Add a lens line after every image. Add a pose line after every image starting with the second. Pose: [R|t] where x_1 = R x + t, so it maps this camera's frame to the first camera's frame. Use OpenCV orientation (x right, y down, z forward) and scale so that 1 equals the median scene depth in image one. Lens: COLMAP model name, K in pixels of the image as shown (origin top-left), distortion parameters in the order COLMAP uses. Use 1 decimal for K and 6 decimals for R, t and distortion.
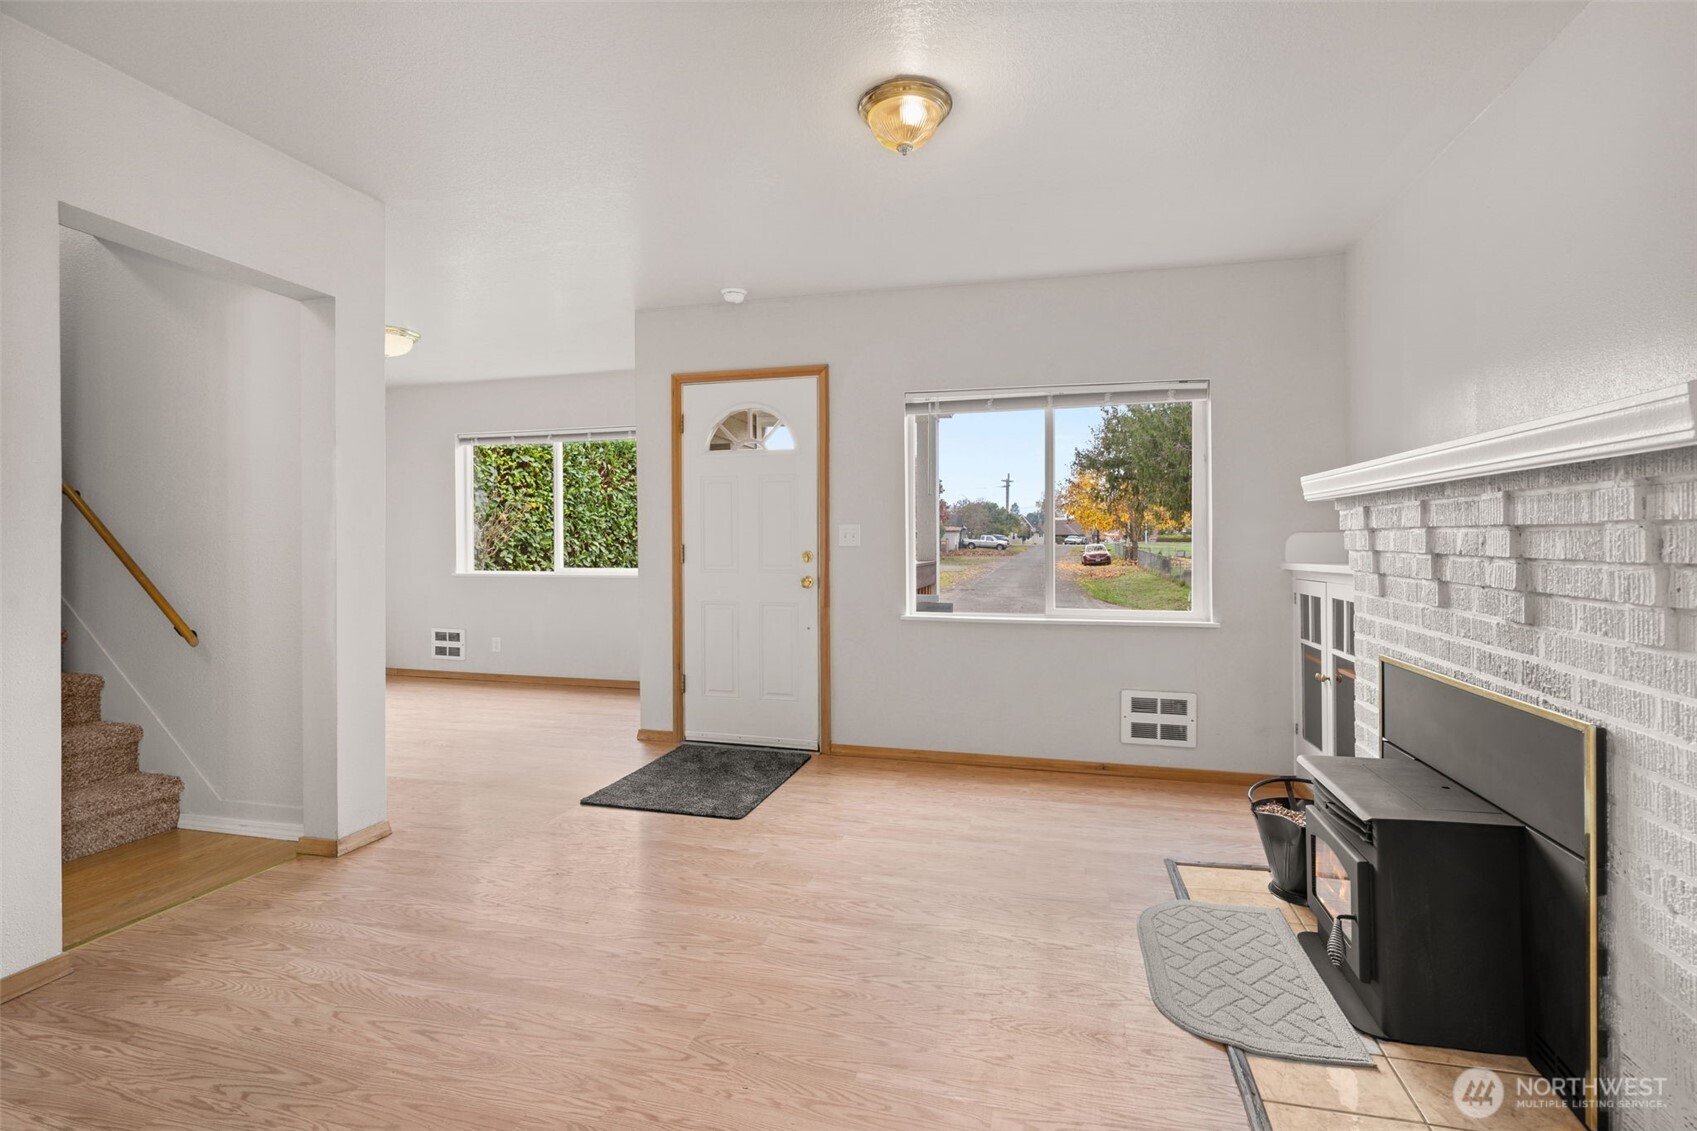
lens RADIAL K [[771.7, 0, 846.1], [0, 771.7, 552.2], [0, 0, 1]] dist [-0.011970, 0.004015]
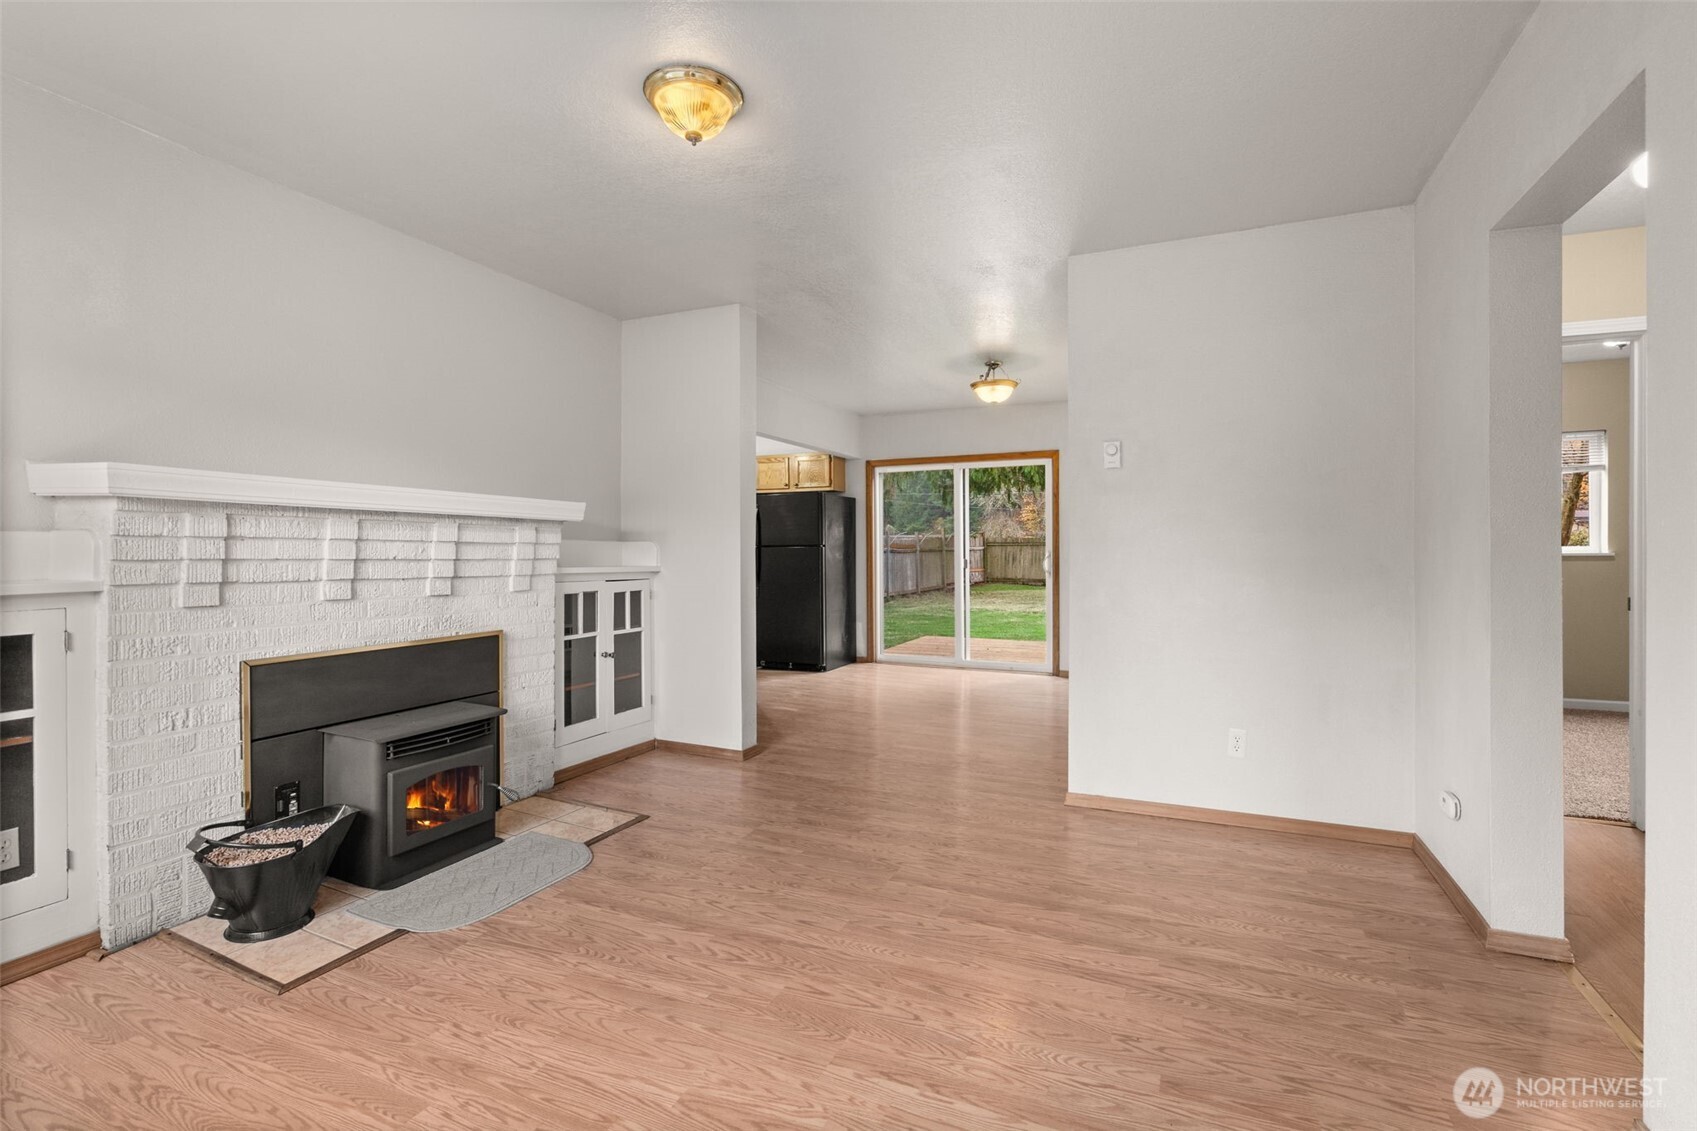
lens RADIAL K [[771.7, 0, 850.5], [0, 771.7, 552.4], [0, 0, 1]] dist [-0.011970, 0.004015]
pose [[-0.987704, 0.008978, 0.156080, -0.261159], [0.010647, 0.999895, 0.009858, -0.015376], [-0.155975, 0.011399, -0.987695, 1.883821]]
